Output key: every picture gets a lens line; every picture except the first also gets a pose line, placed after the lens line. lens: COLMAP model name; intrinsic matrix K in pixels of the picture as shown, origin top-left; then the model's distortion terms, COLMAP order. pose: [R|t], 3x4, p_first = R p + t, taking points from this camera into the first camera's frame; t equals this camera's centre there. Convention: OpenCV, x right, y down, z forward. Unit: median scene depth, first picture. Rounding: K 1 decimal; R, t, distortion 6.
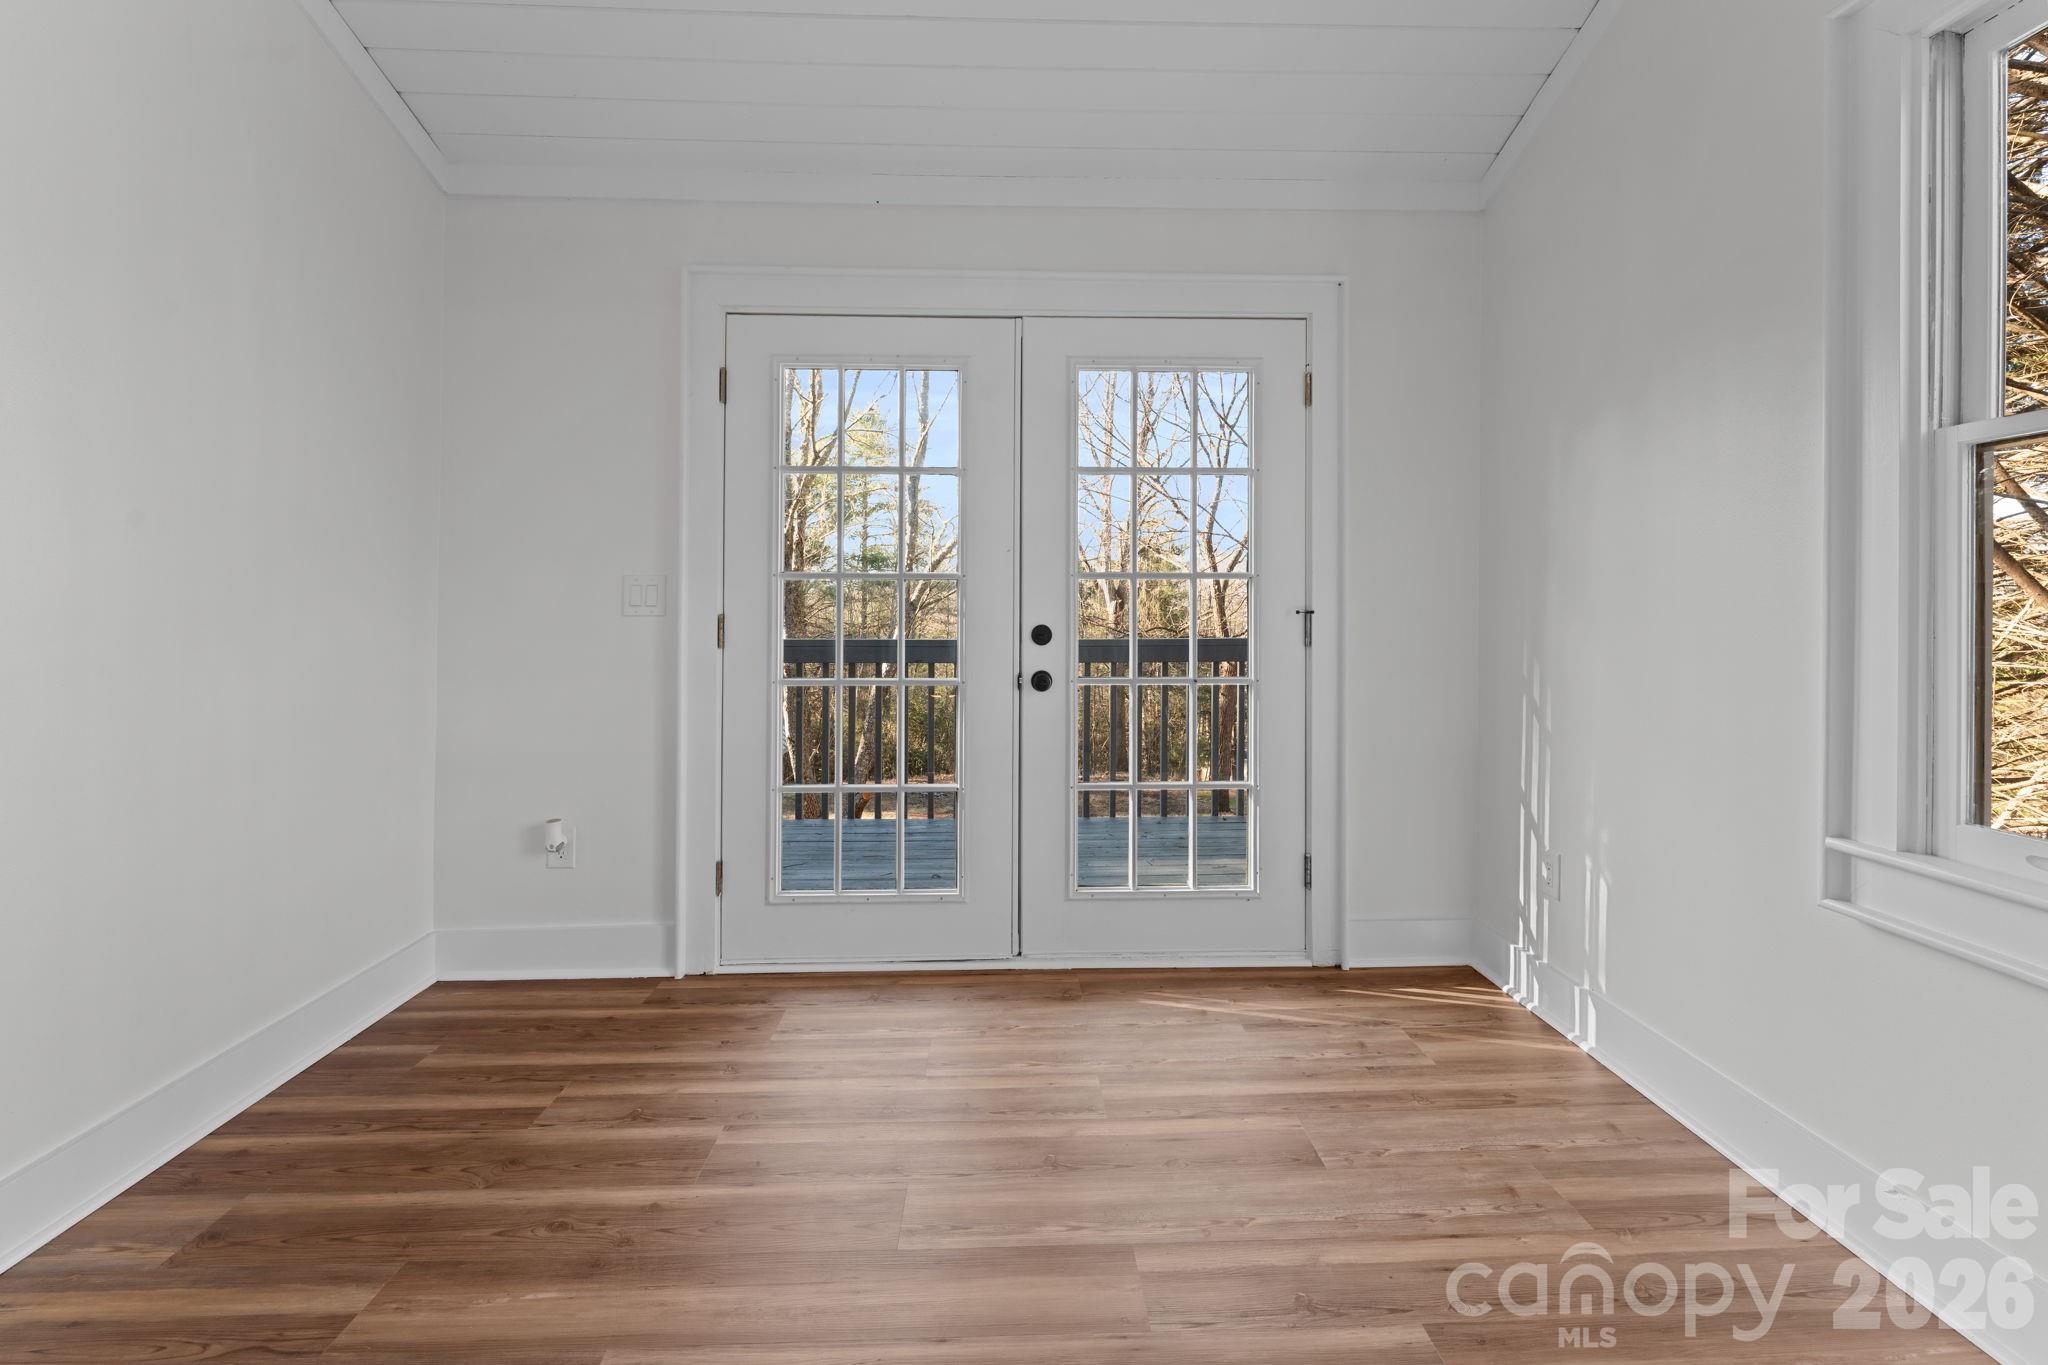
lens RADIAL K [[840.5, 0, 1041.3], [0, 840.5, 622.7], [0, 0, 1]] dist [0.004395, 0.000087]
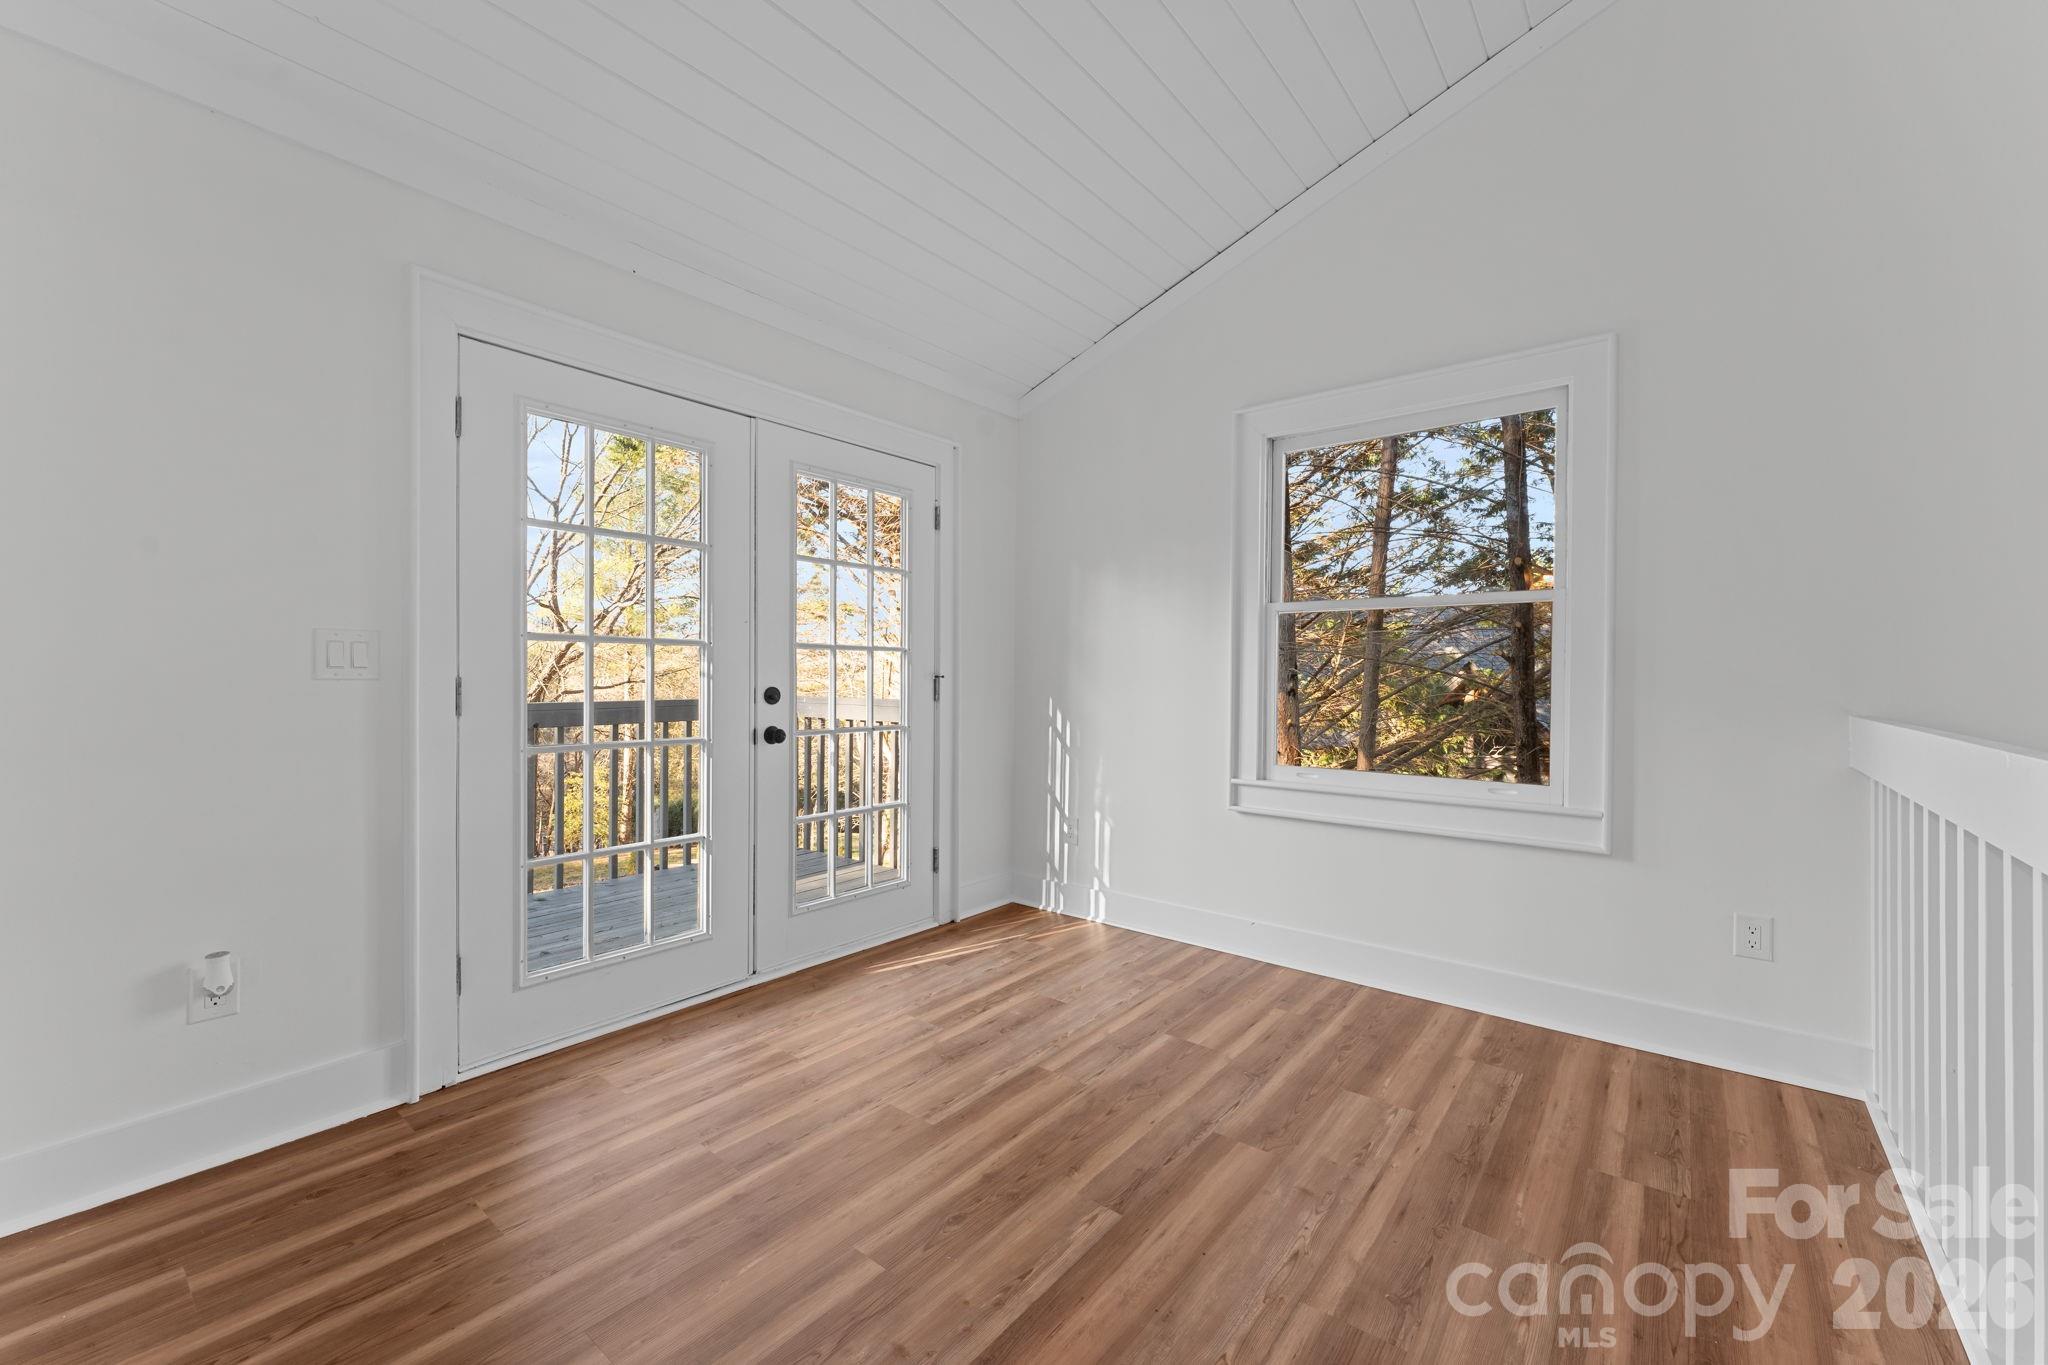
lens RADIAL K [[840.5, 0, 1025.0], [0, 840.5, 680.1], [0, 0, 1]] dist [0.004395, 0.000087]
pose [[0.626648, 0.001717, 0.779301, -0.703098], [0.002397, 0.999989, -0.004130, -0.001028], [-0.779299, 0.004456, 0.626637, -0.005633]]
